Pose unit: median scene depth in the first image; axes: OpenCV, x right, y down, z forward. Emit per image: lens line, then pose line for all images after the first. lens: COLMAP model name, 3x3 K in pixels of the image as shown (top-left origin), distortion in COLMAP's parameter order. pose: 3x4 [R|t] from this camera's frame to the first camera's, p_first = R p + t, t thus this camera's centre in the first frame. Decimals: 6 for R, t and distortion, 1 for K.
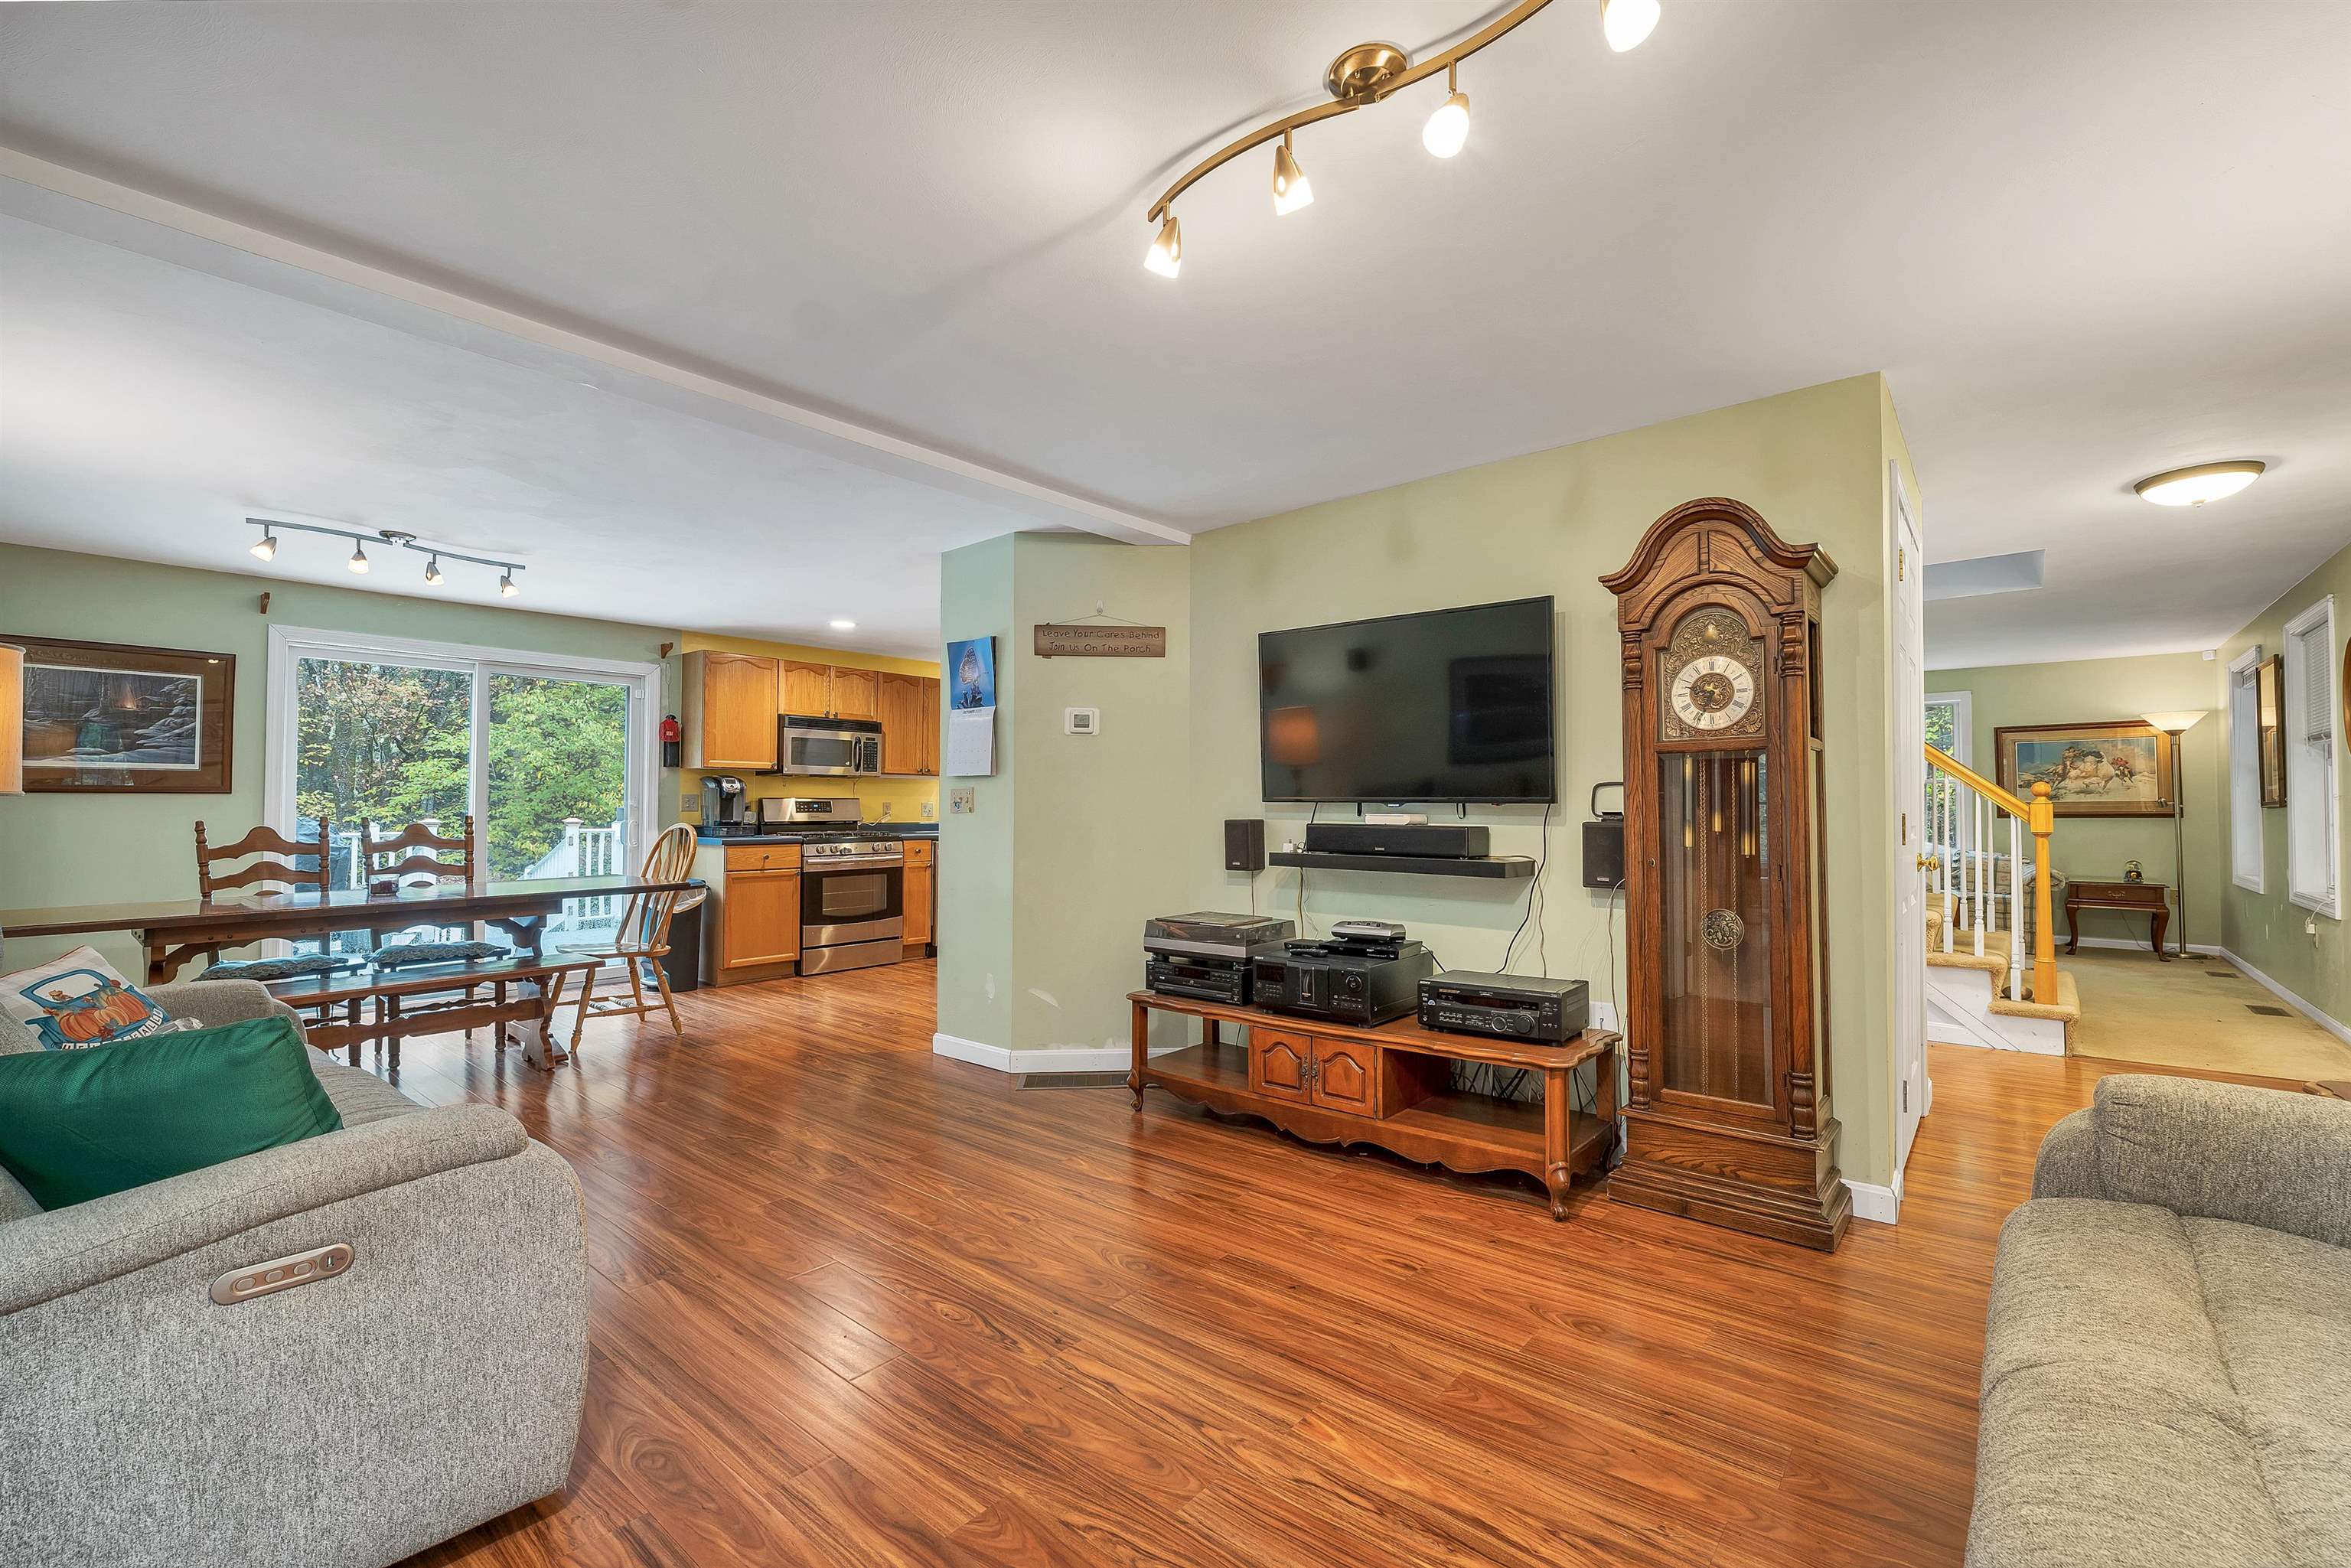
lens RADIAL K [[978.9, 0, 1138.5], [0, 978.9, 782.0], [0, 0, 1]] dist [-0.000726, 0.001824]
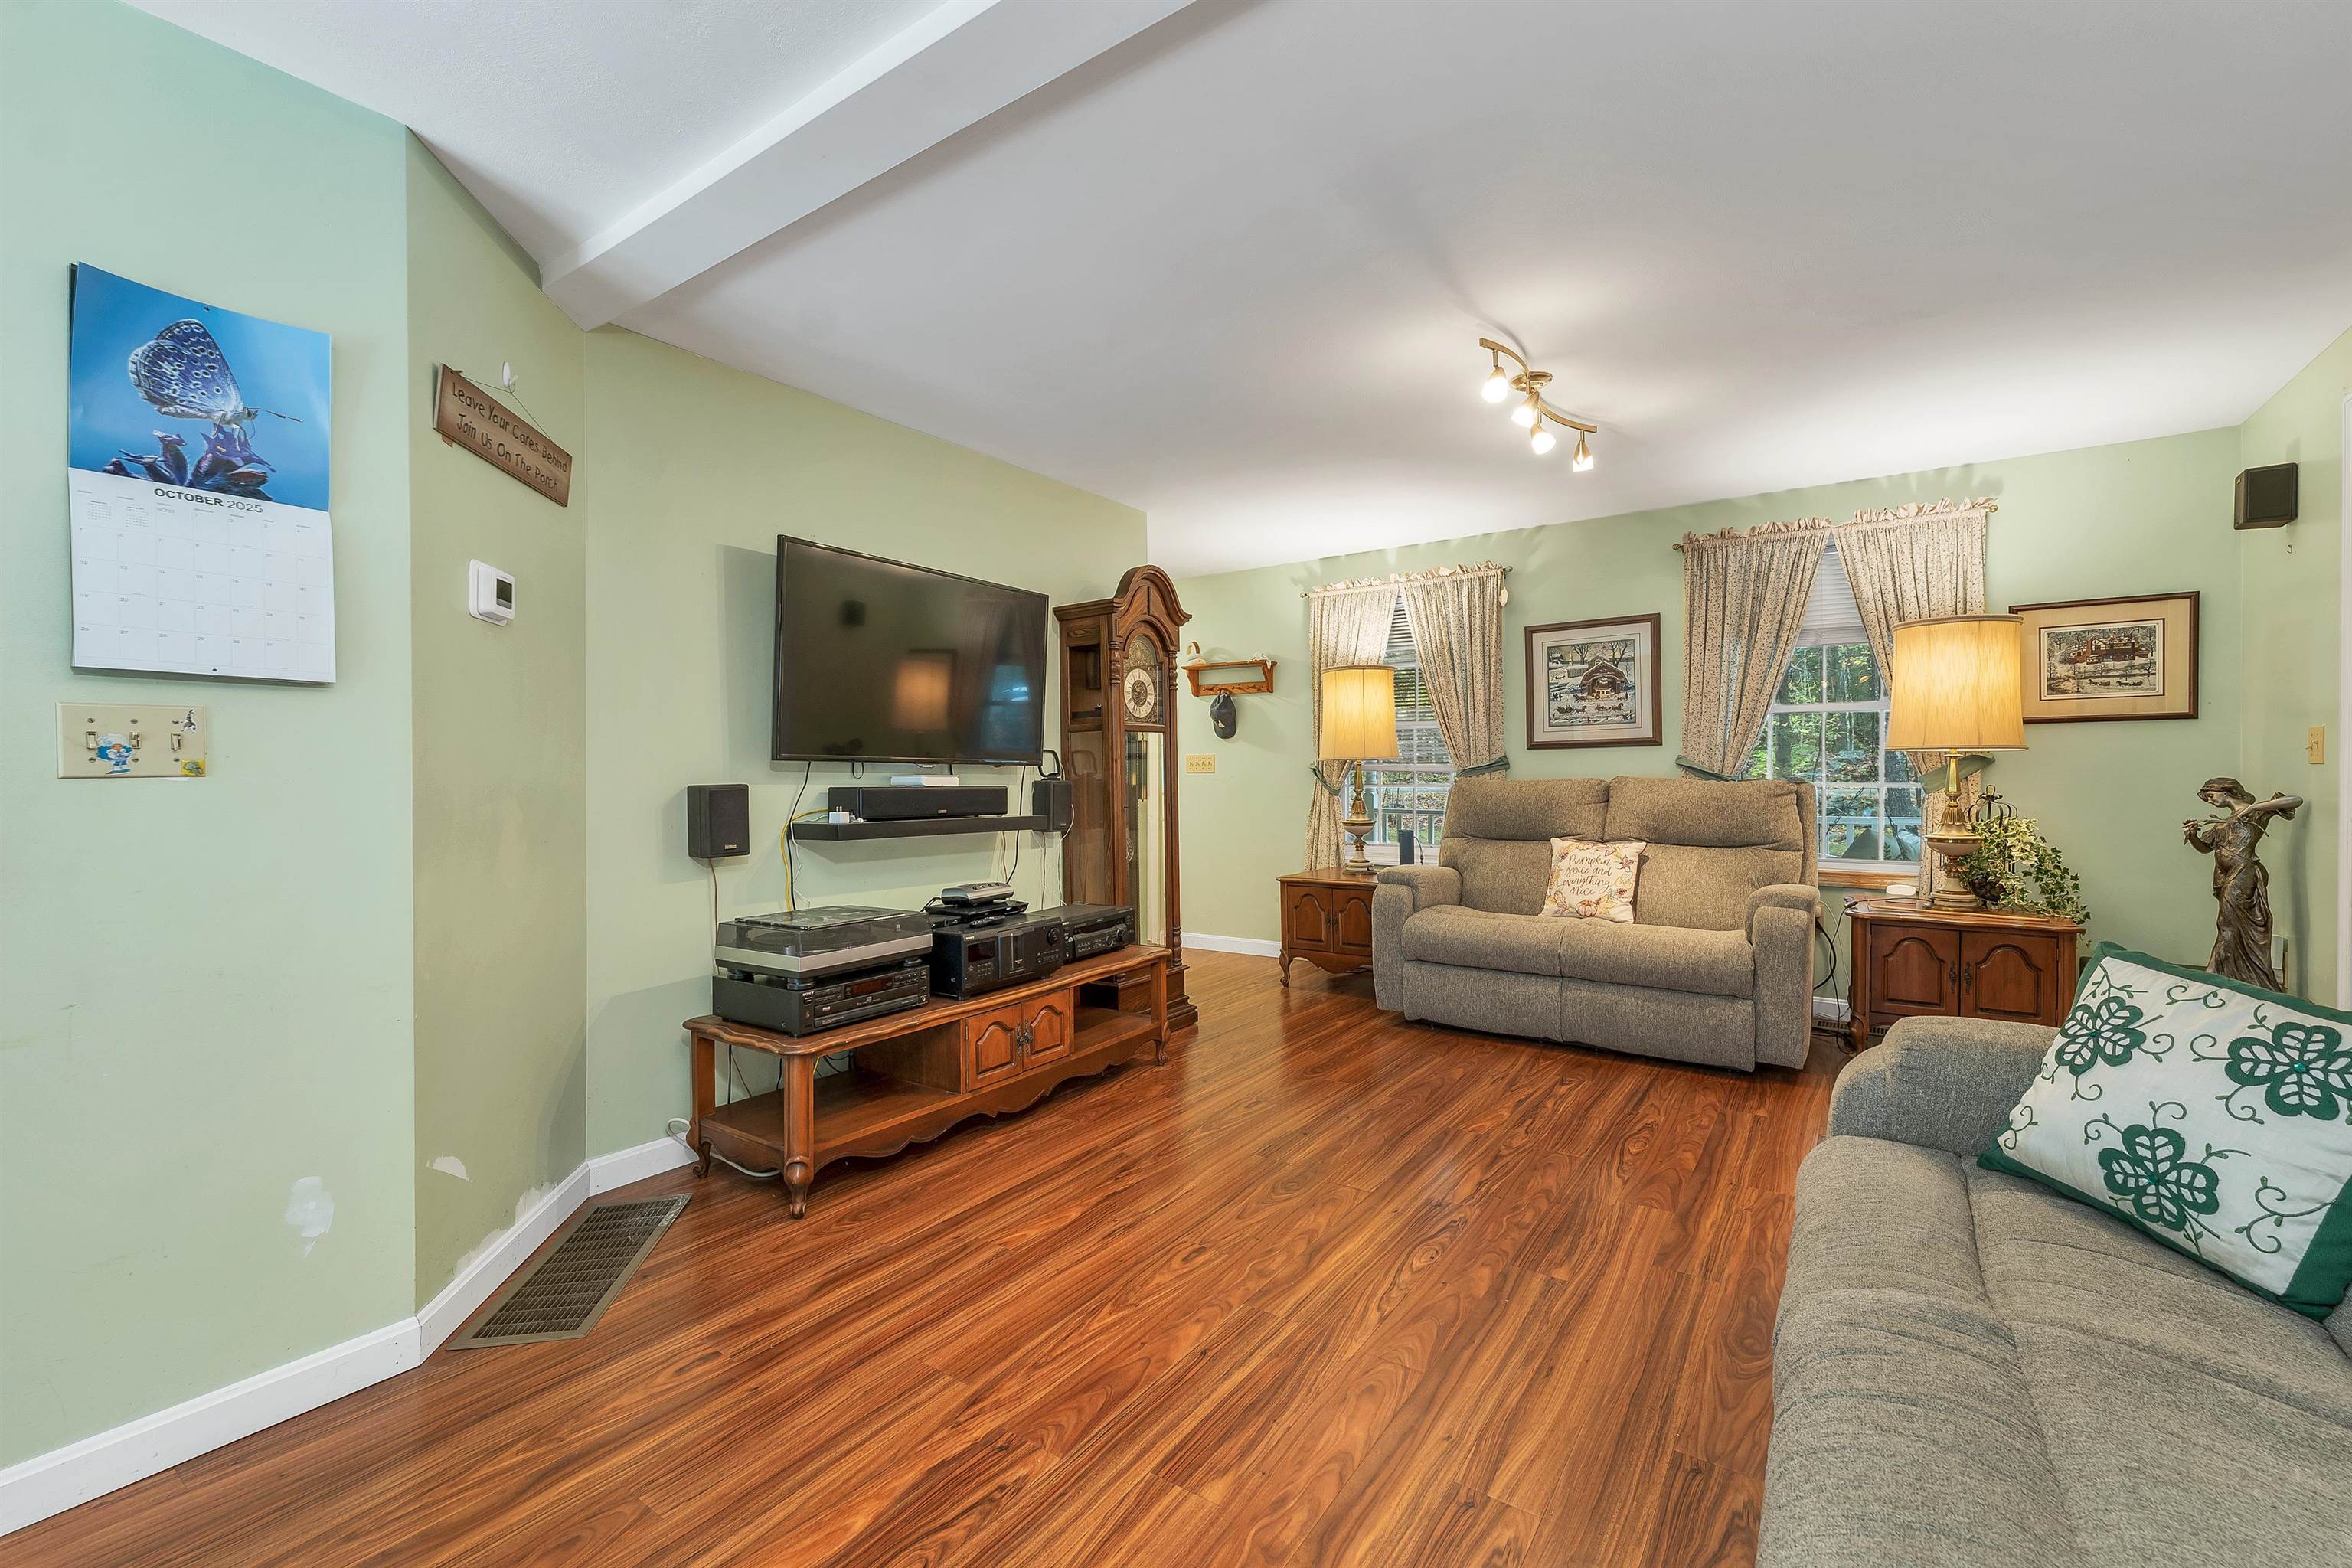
lens RADIAL K [[979.4, 0, 1204.3], [0, 979.4, 780.3], [0, 0, 1]] dist [-0.000726, 0.001824]
pose [[-0.119953, -0.003376, 0.992774, -0.696244], [-0.022058, 0.999756, 0.000734, 0.029317], [-0.992535, -0.021810, -0.119998, 0.807247]]
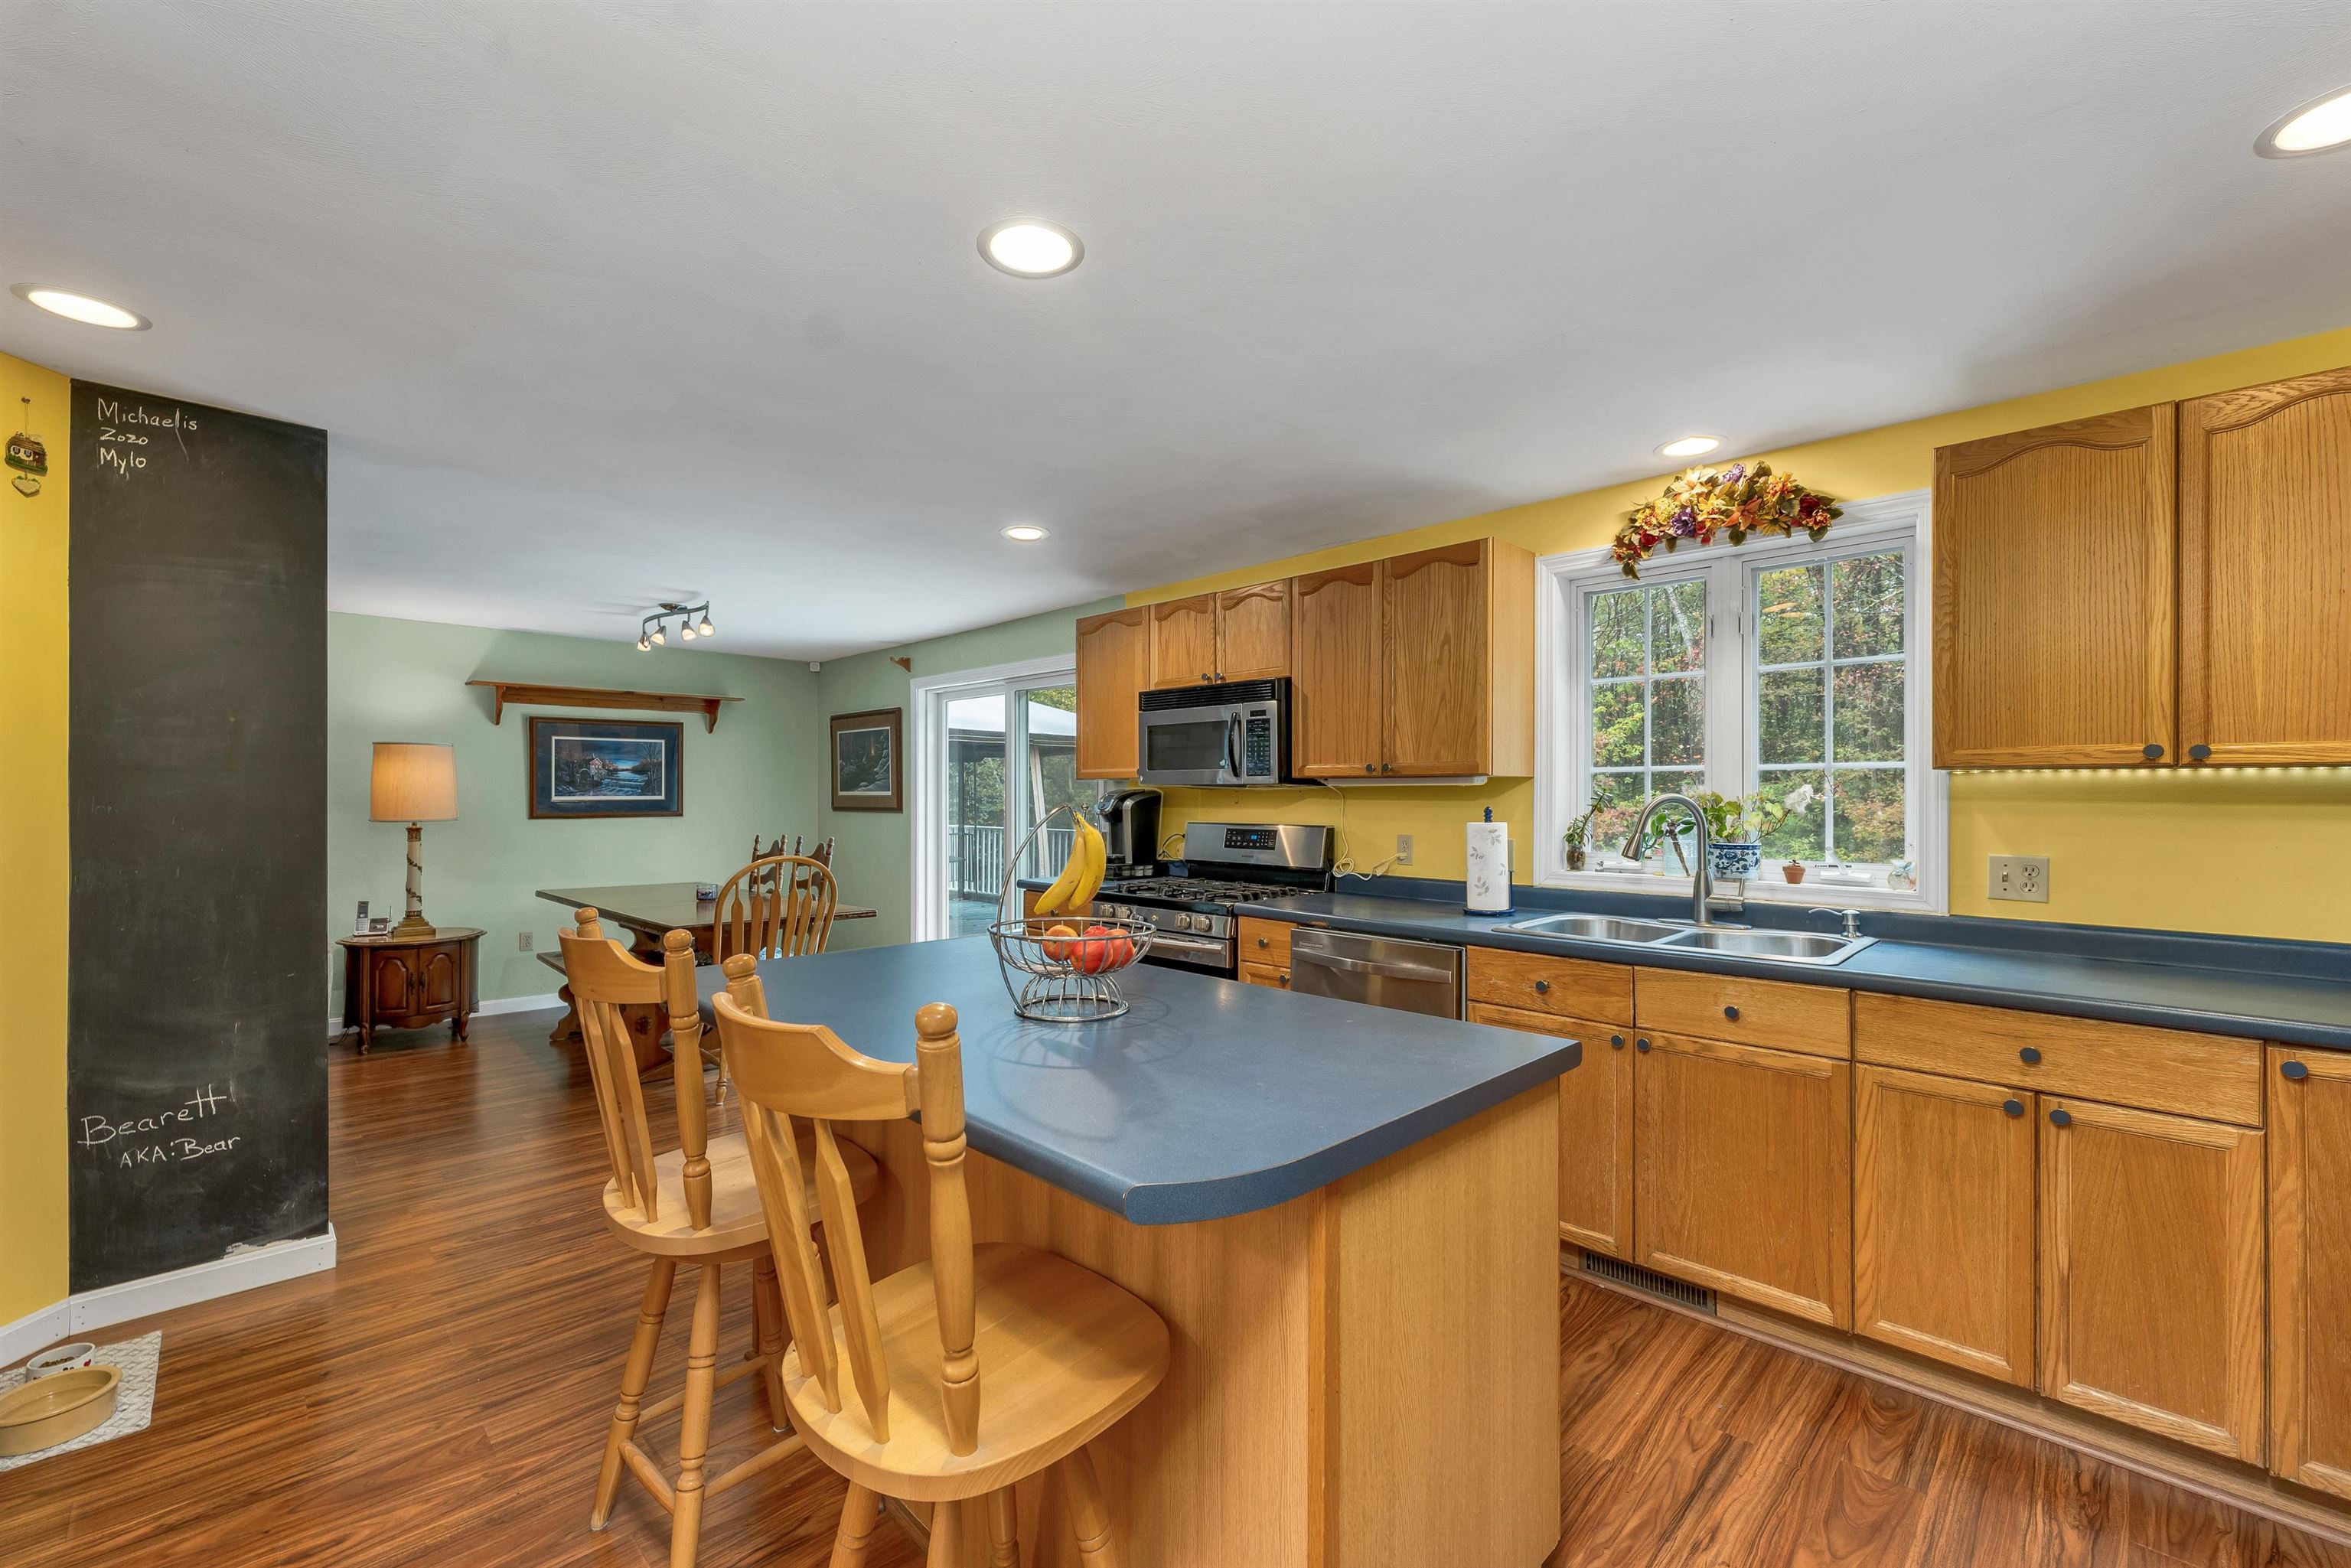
lens RADIAL K [[978.9, 0, 1192.4], [0, 978.9, 797.8], [0, 0, 1]] dist [-0.000726, 0.001824]
pose [[-0.053441, -0.001644, -0.998570, 0.487689], [0.021057, 0.999774, -0.002772, 0.003350], [0.998349, -0.021175, -0.053394, 1.968638]]
